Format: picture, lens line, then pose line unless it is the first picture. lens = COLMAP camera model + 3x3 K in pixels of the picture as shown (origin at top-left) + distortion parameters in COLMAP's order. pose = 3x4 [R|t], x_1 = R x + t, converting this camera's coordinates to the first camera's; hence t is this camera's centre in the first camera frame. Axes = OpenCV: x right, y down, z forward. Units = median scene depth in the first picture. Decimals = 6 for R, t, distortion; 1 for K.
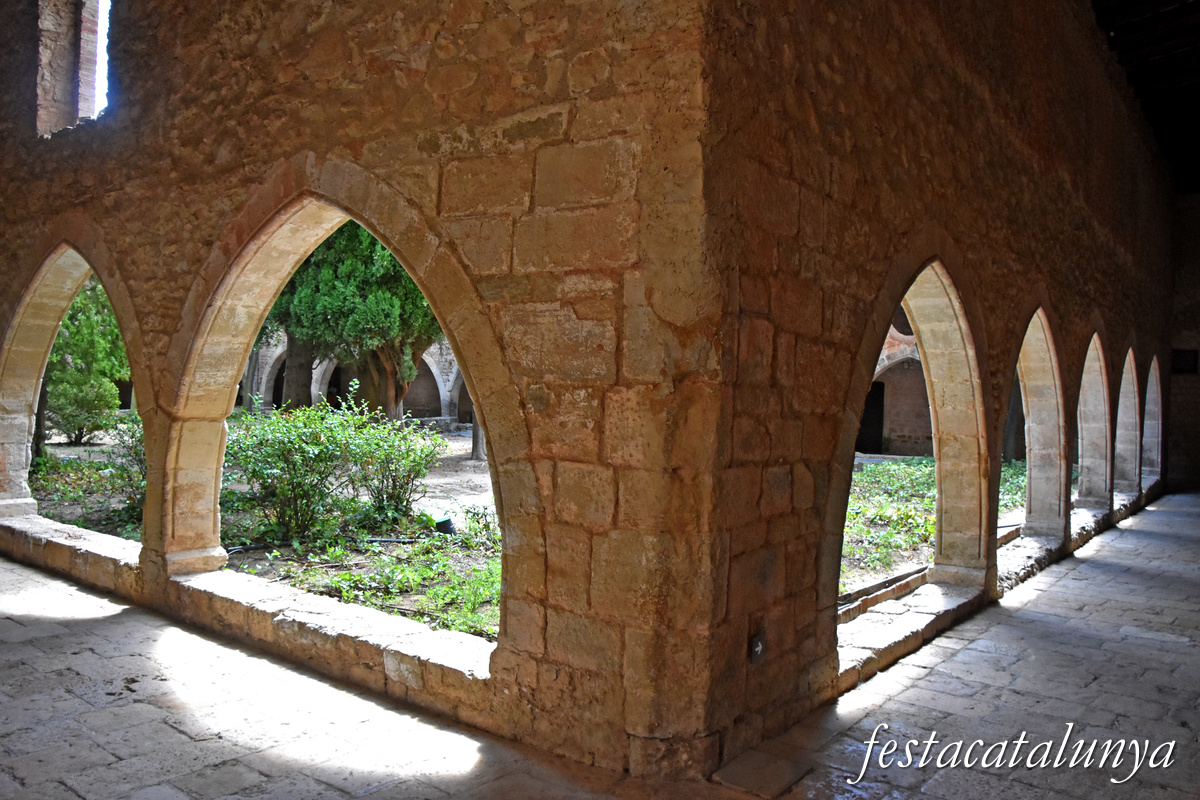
lens RADIAL K [[942.0, 0, 600.0], [0, 942.0, 400.0], [0, 0, 1]] dist [-0.149023, 0.090883]
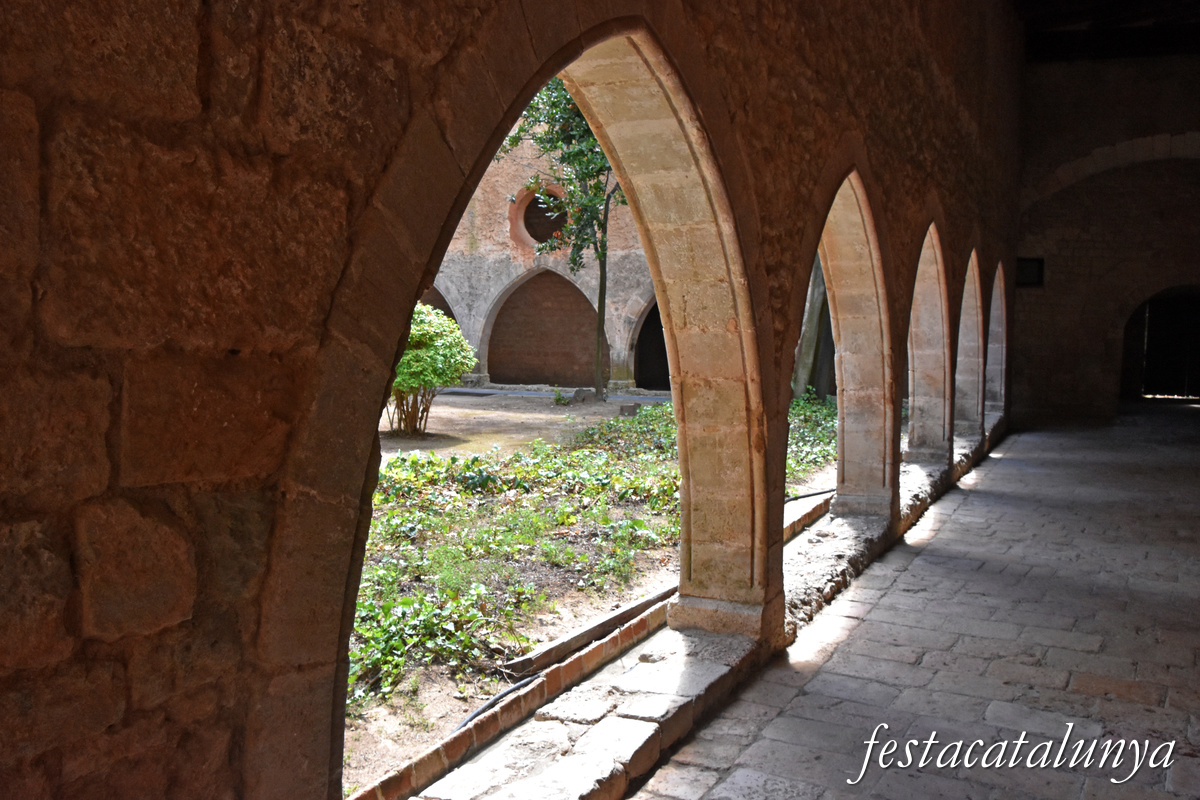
lens RADIAL K [[1058.2, 0, 600.0], [0, 1058.2, 400.0], [0, 0, 1]] dist [-0.075752, 0.007963]
pose [[0.979277, -0.029413, 0.200379, 0.153141], [0.015619, 0.997419, 0.070077, 0.003950], [-0.201924, -0.065495, 0.977209, 0.302376]]
